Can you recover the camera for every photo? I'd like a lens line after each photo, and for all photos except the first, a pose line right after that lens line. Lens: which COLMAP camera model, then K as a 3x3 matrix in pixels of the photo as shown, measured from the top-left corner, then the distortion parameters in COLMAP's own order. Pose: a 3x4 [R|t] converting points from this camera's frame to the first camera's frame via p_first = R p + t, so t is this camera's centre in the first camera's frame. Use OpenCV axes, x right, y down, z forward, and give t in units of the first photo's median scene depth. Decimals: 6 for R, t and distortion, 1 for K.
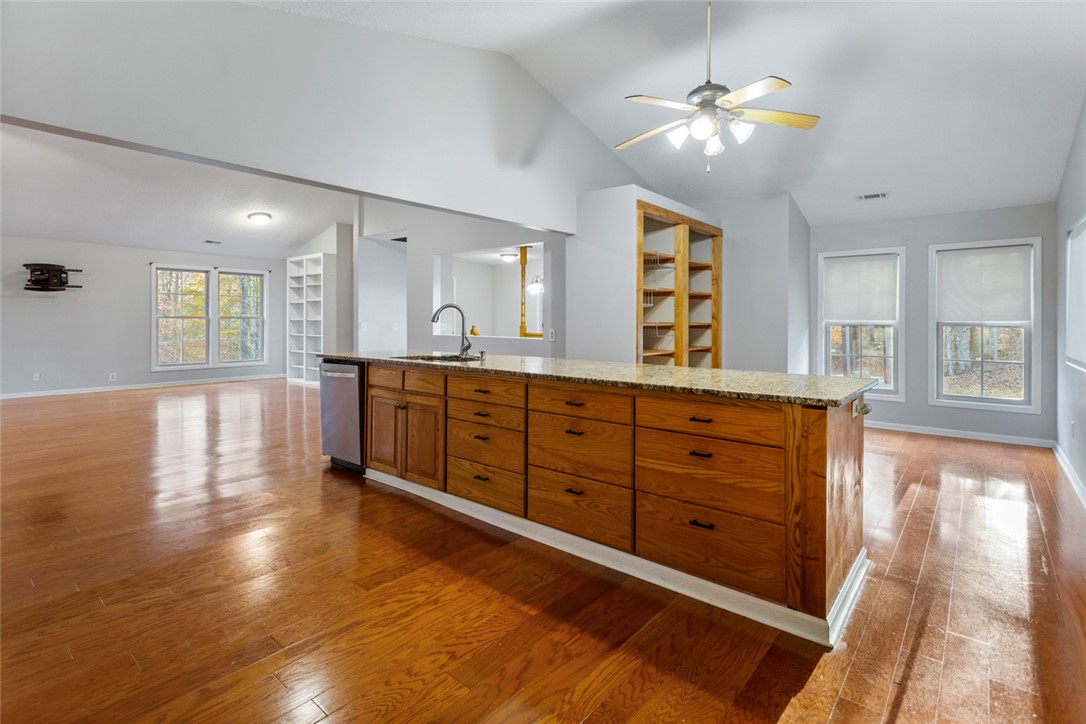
lens RADIAL K [[526.1, 0, 537.1], [0, 526.1, 326.8], [0, 0, 1]] dist [0.000686, 0.000946]
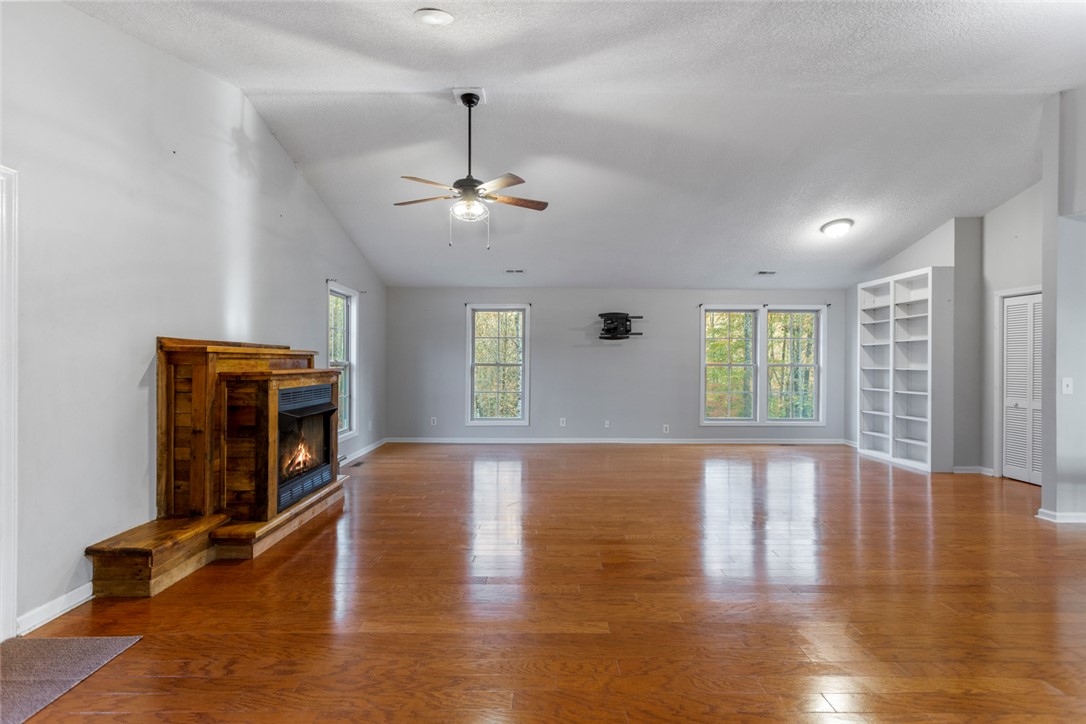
lens RADIAL K [[521.3, 0, 543.0], [0, 521.3, 362.0], [0, 0, 1]] dist [0.001974, 0.000520]
pose [[0.649716, -0.002674, -0.760172, -0.228065], [-0.010693, 0.999863, -0.012657, -0.009119], [0.760102, 0.016352, 0.649598, 0.214933]]
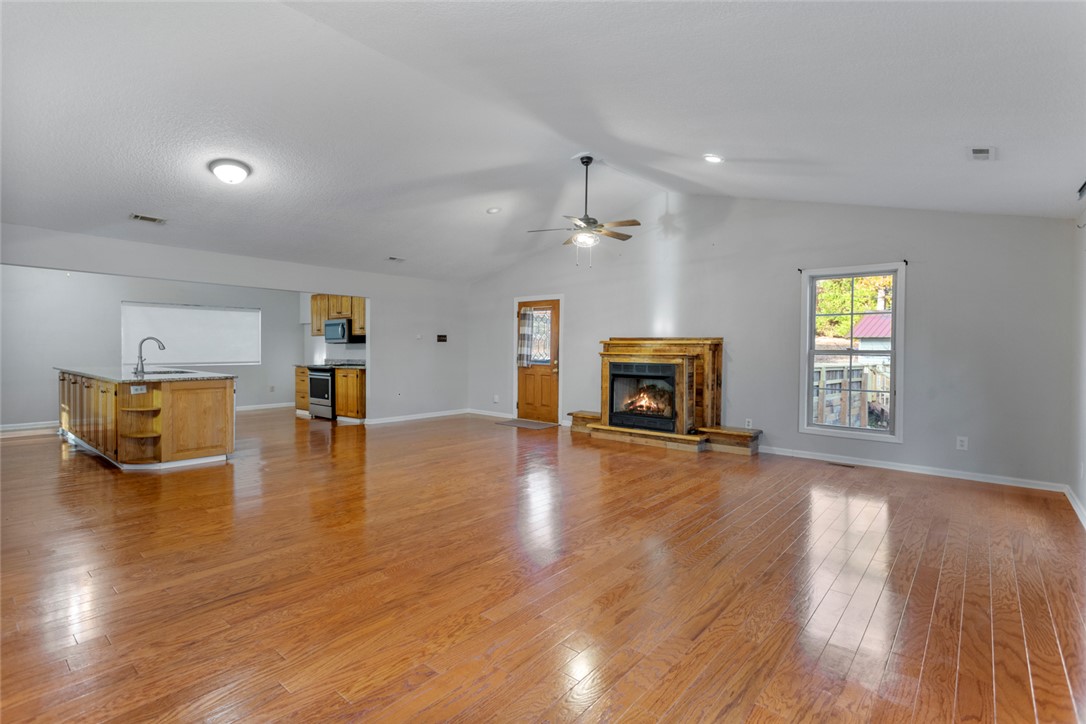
lens RADIAL K [[521.3, 0, 543.0], [0, 521.3, 362.0], [0, 0, 1]] dist [0.001974, 0.000520]
pose [[-0.999873, -0.014505, 0.006603, -0.557919], [-0.014218, 0.999038, 0.041493, -0.021704], [-0.007198, 0.041394, -0.999117, 1.076744]]
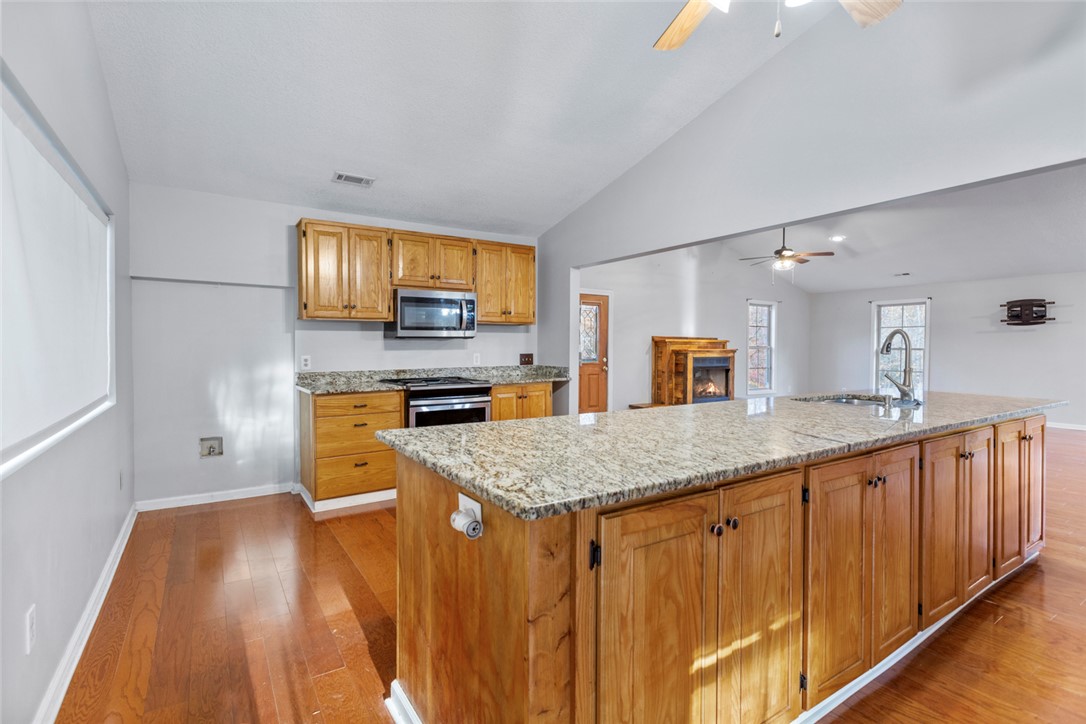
lens RADIAL K [[518.8, 0, 544.3], [0, 518.8, 341.4], [0, 0, 1]] dist [0.005185, 0.000615]
pose [[-0.281717, -0.016580, -0.959354, 0.292269], [-0.020656, 0.999724, -0.011212, -0.003389], [0.959275, 0.016658, -0.281982, 0.323536]]
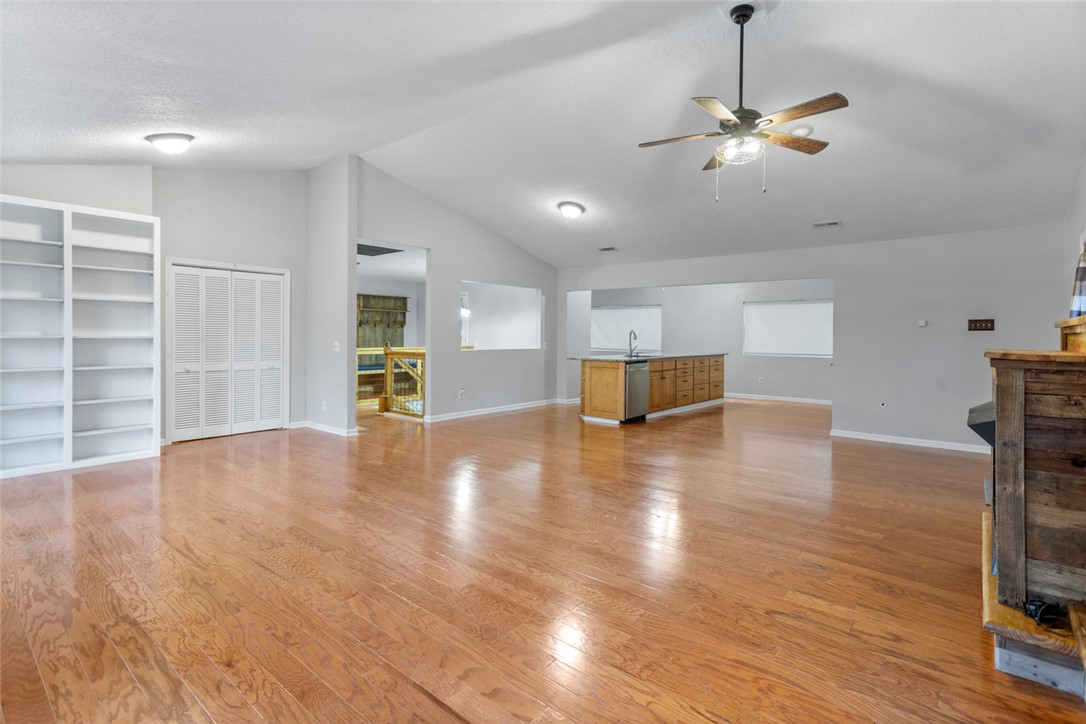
lens RADIAL K [[525.9, 0, 543.1], [0, 525.9, 338.5], [0, 0, 1]] dist [0.000842, 0.000319]
pose [[0.005196, -0.012039, 0.999914, -0.969505], [0.003902, 0.999920, 0.012019, -0.016465], [-0.999979, 0.003839, 0.005242, 0.586809]]
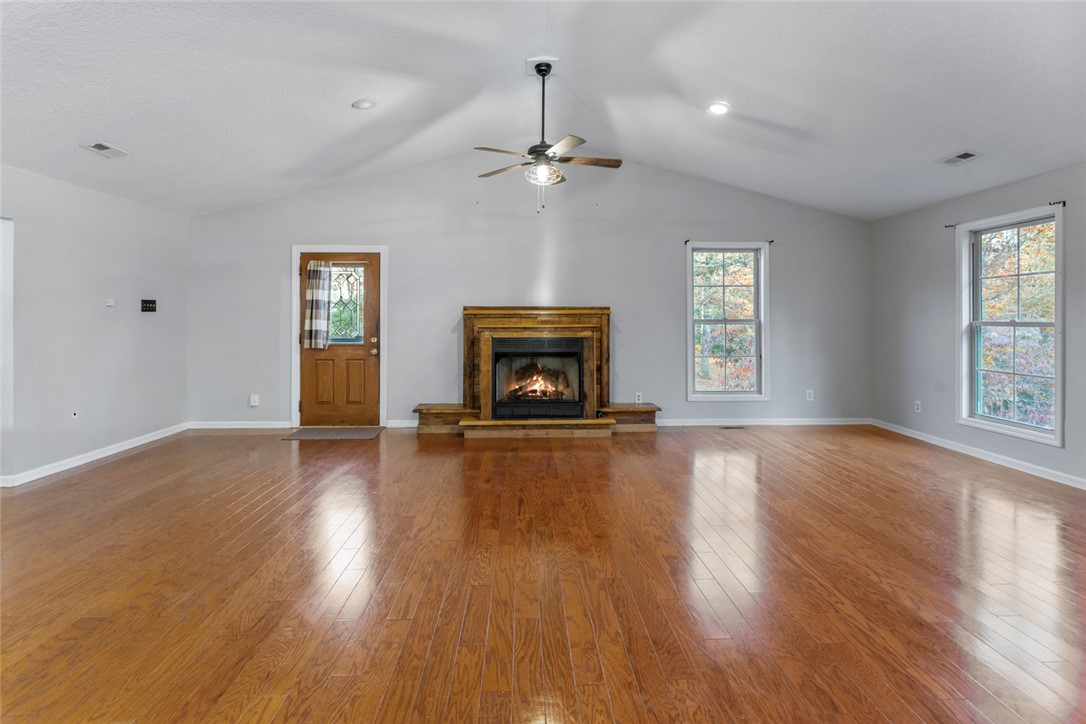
lens RADIAL K [[529.8, 0, 541.0], [0, 529.8, 316.3], [0, 0, 1]] dist [0.000876, 0.000531]
pose [[-0.742441, -0.008358, -0.669860, -0.288400], [-0.012556, 0.999920, 0.001440, -0.017289], [0.669794, 0.009479, -0.742486, 0.799493]]
